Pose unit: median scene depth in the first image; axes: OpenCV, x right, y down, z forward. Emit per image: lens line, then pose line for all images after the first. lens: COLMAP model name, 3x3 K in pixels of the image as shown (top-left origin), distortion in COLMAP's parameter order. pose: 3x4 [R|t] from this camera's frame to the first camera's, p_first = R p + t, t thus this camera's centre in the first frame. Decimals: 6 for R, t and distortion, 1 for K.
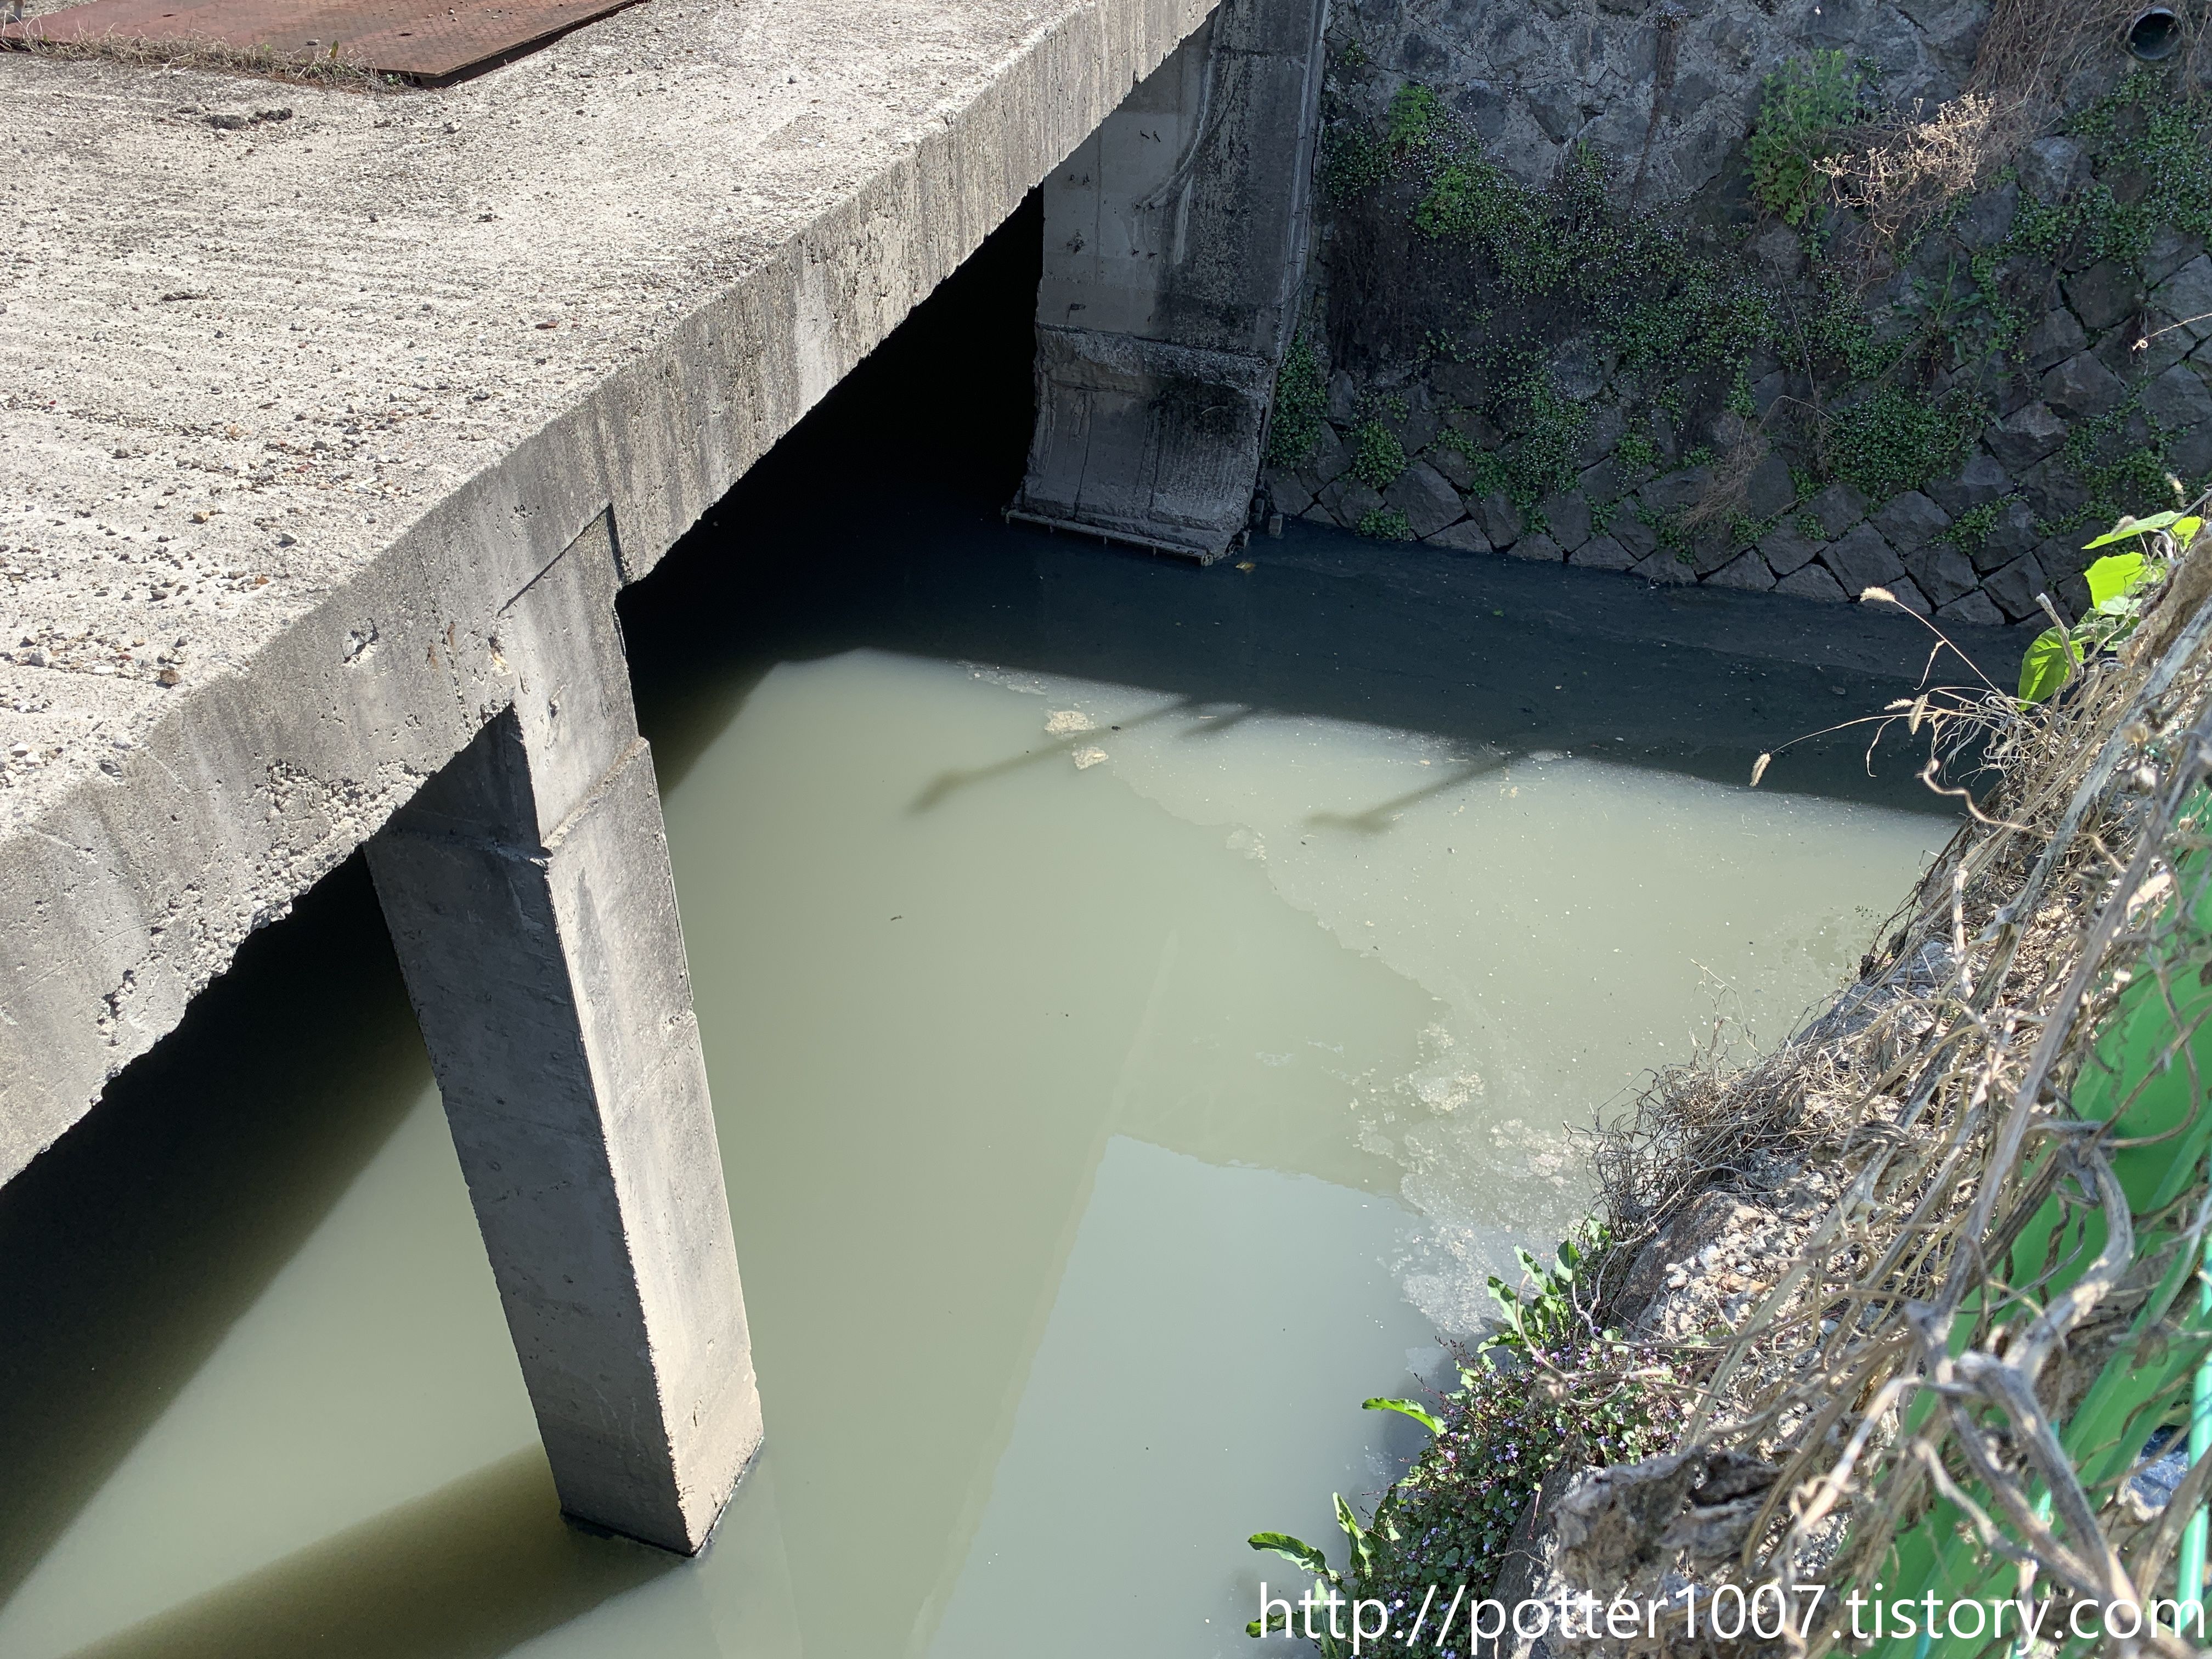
lens RADIAL K [[1703.3, 0, 1089.6], [0, 1703.3, 817.3], [0, 0, 1]] dist [0.036415, -0.044443]
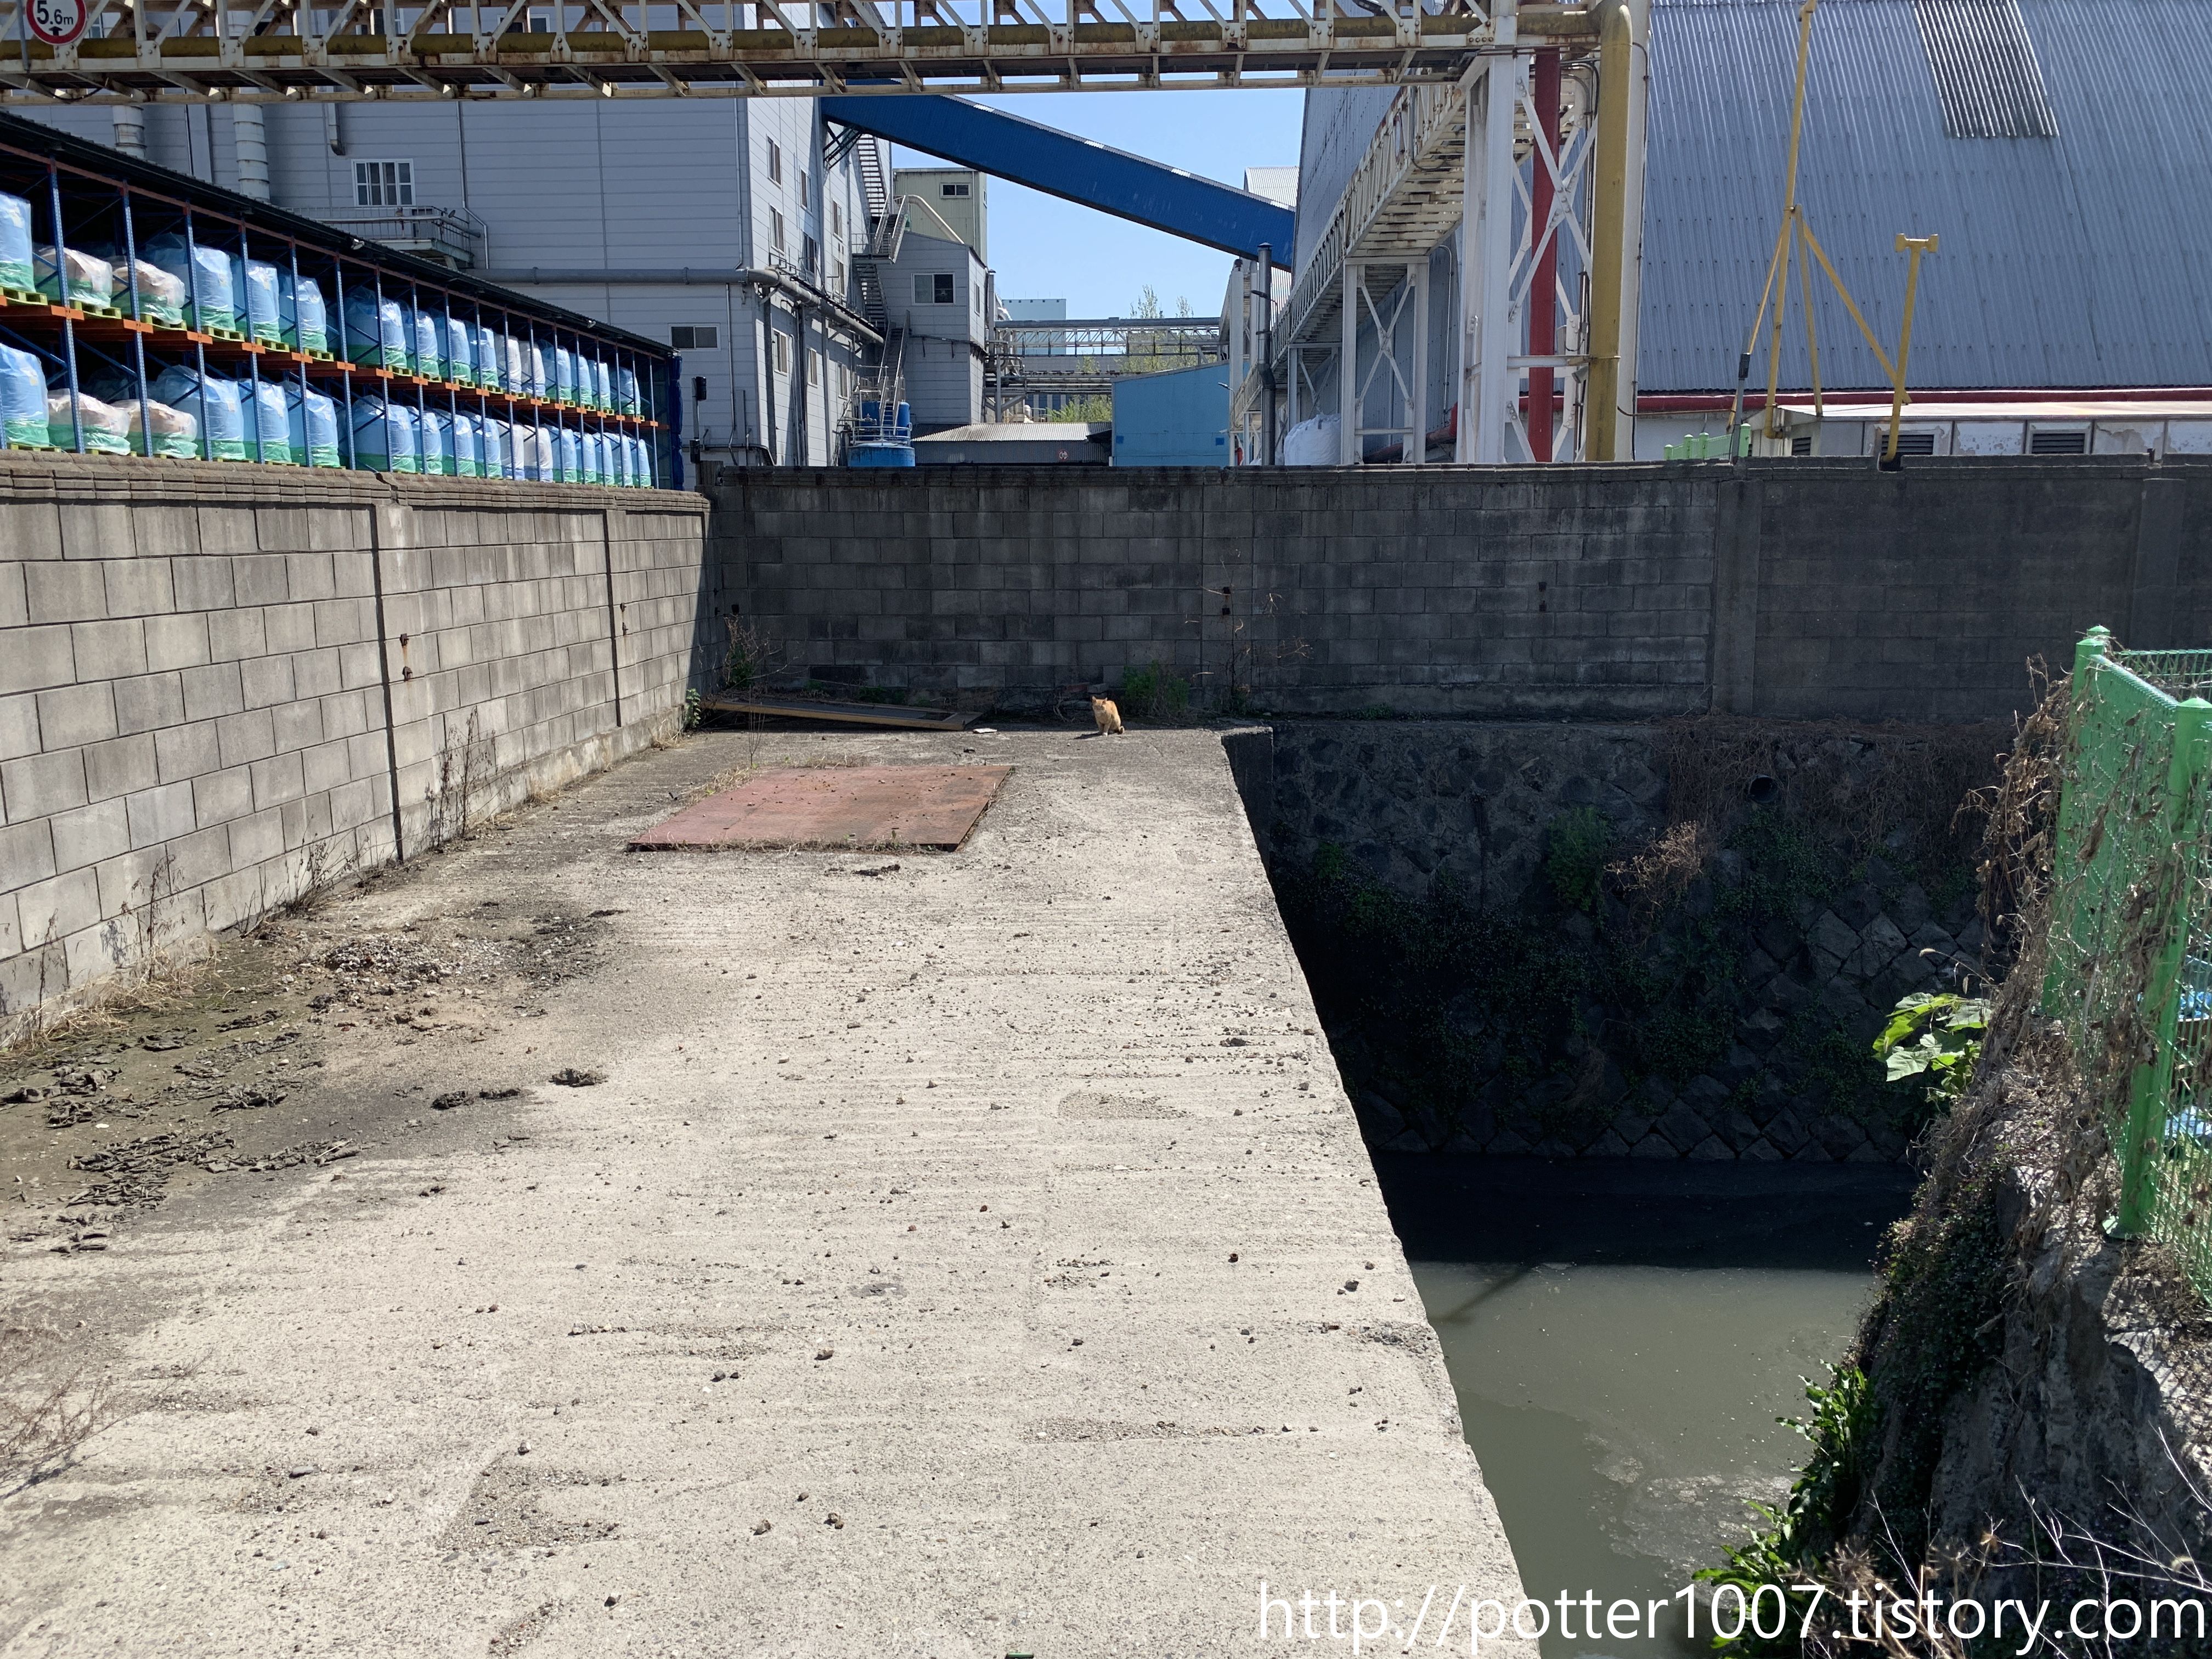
lens RADIAL K [[1669.2, 0, 1135.3], [0, 1669.2, 788.2], [0, 0, 1]] dist [0.054684, -0.076728]
pose [[0.970182, -0.048322, 0.237511, -0.584113], [0.150634, 0.887908, -0.434659, 0.262706], [-0.189884, 0.457476, 0.868712, -0.495181]]
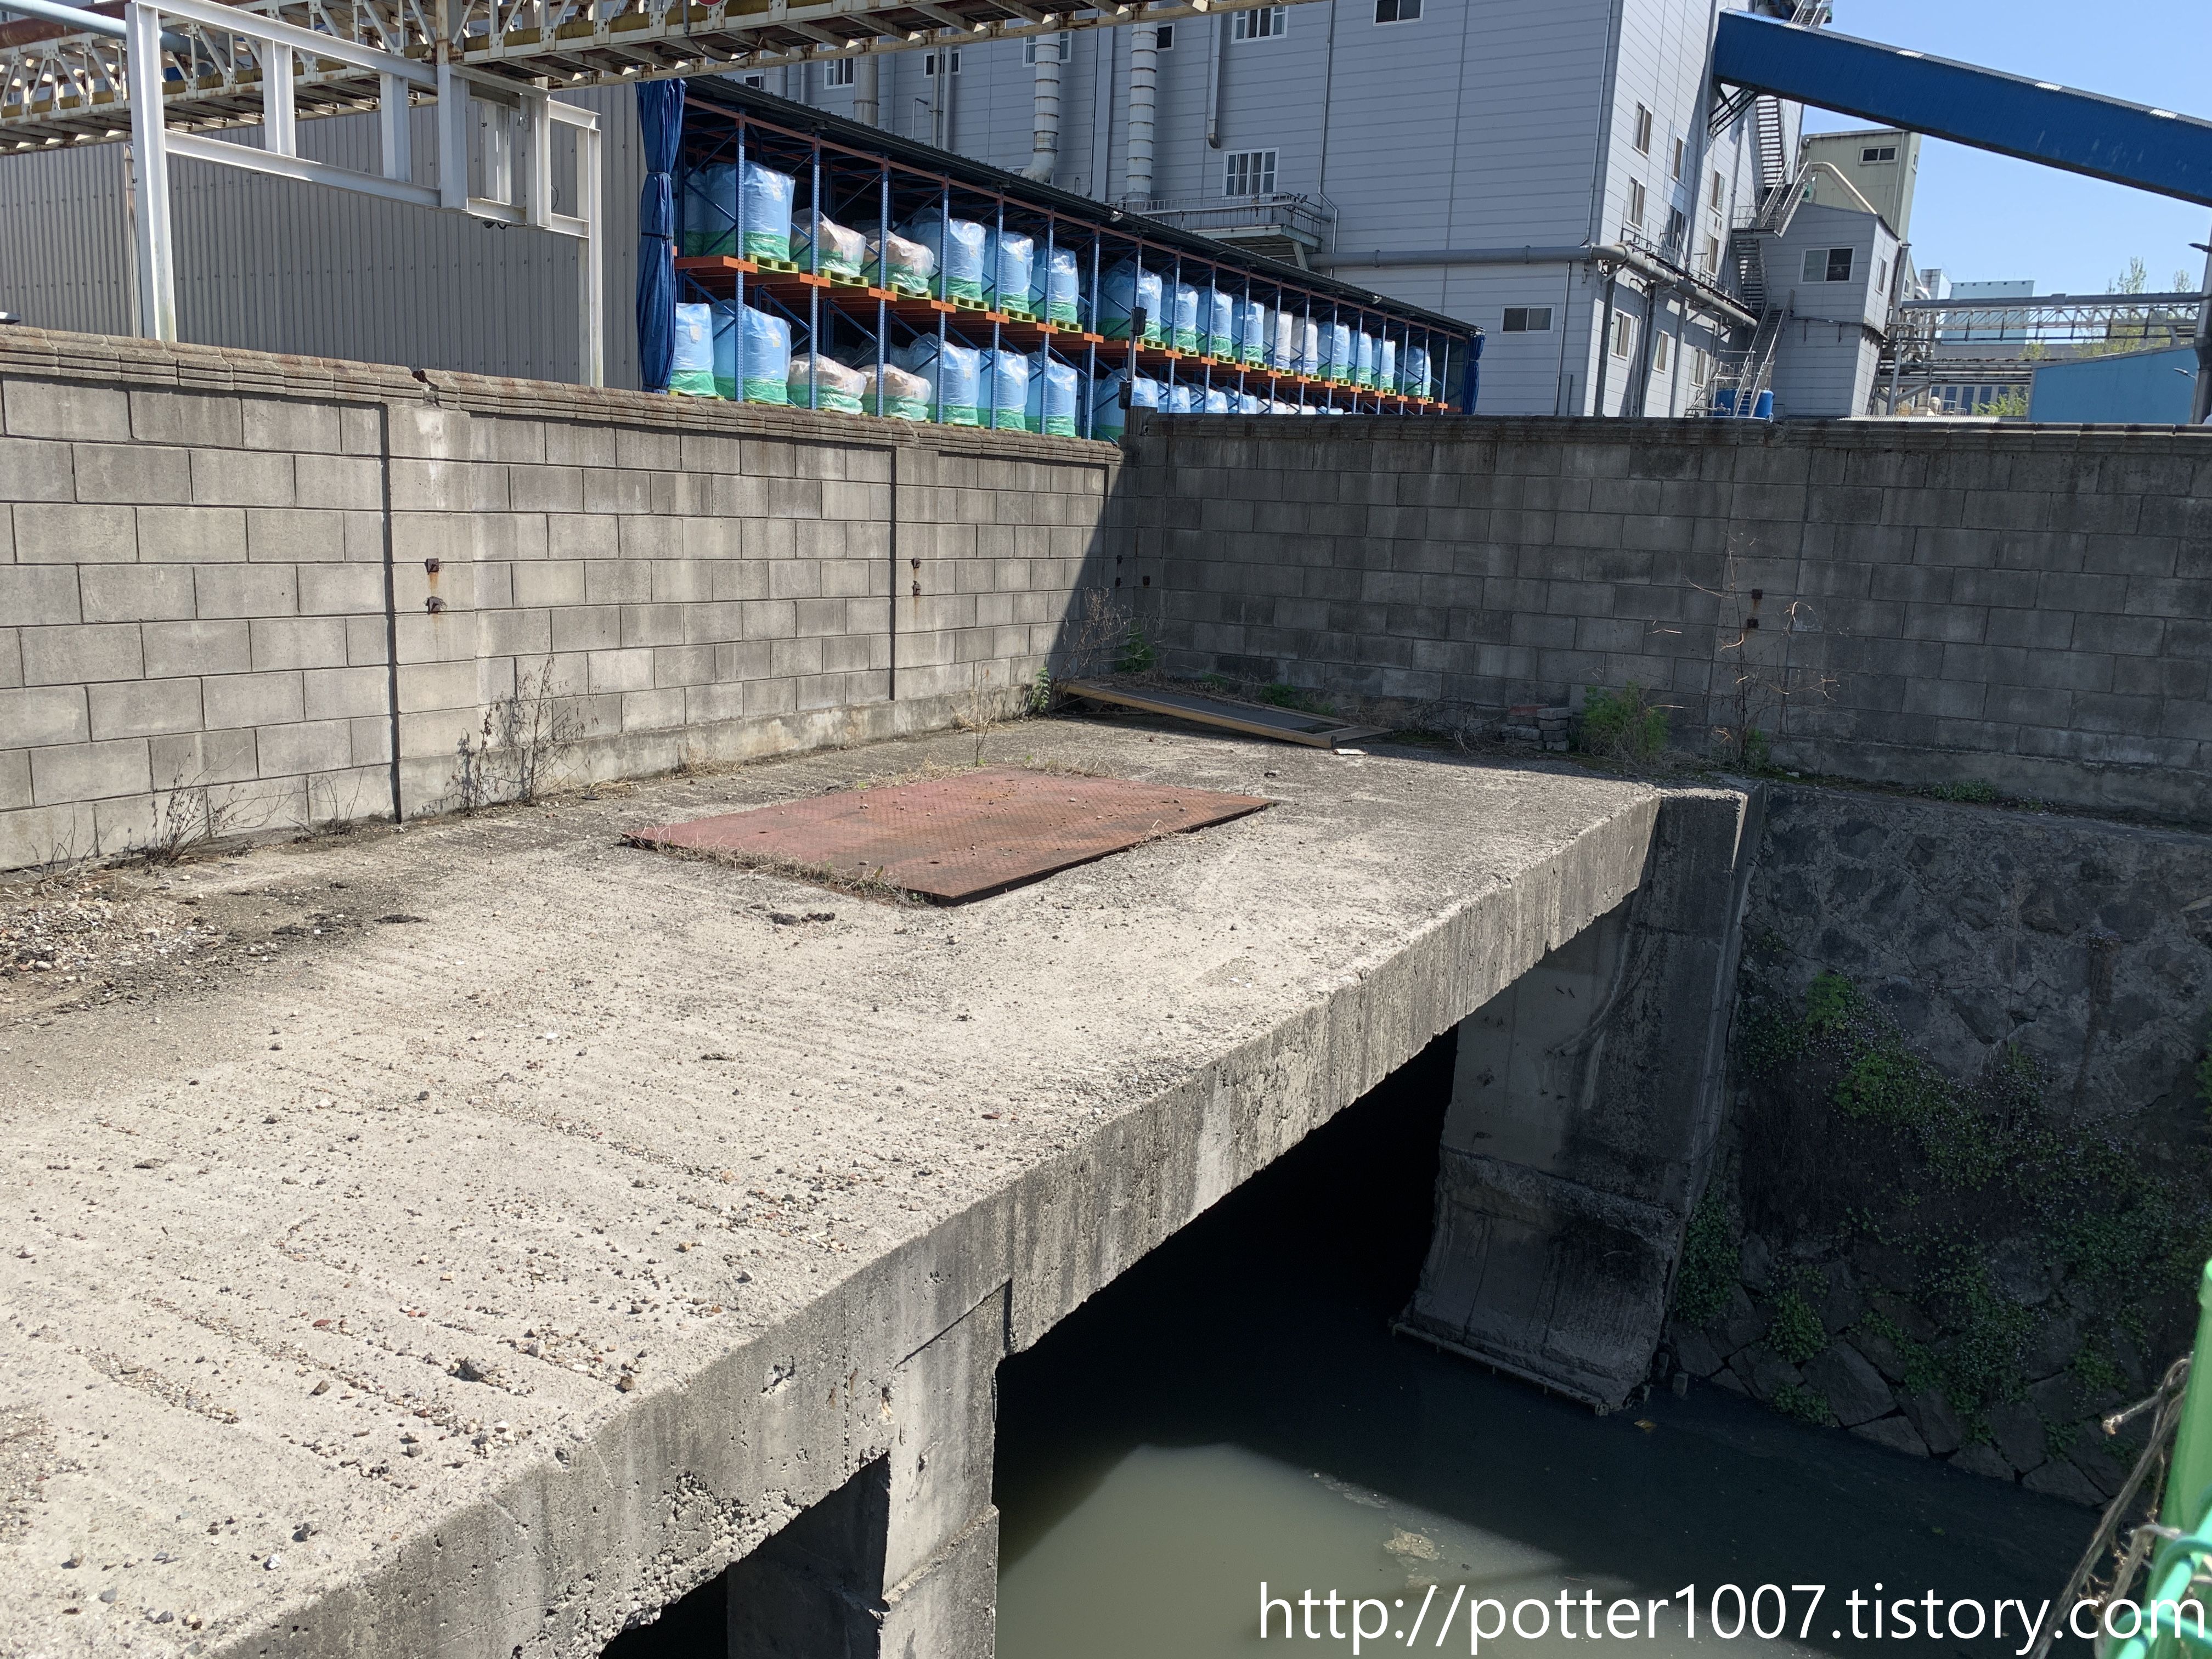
lens RADIAL K [[1703.3, 0, 1089.6], [0, 1703.3, 817.3], [0, 0, 1]] dist [0.036415, -0.044443]
pose [[0.963324, 0.082583, -0.255318, 0.020608], [-0.185428, 0.892621, -0.410908, -0.001538], [0.193968, 0.443180, 0.875196, -0.070383]]
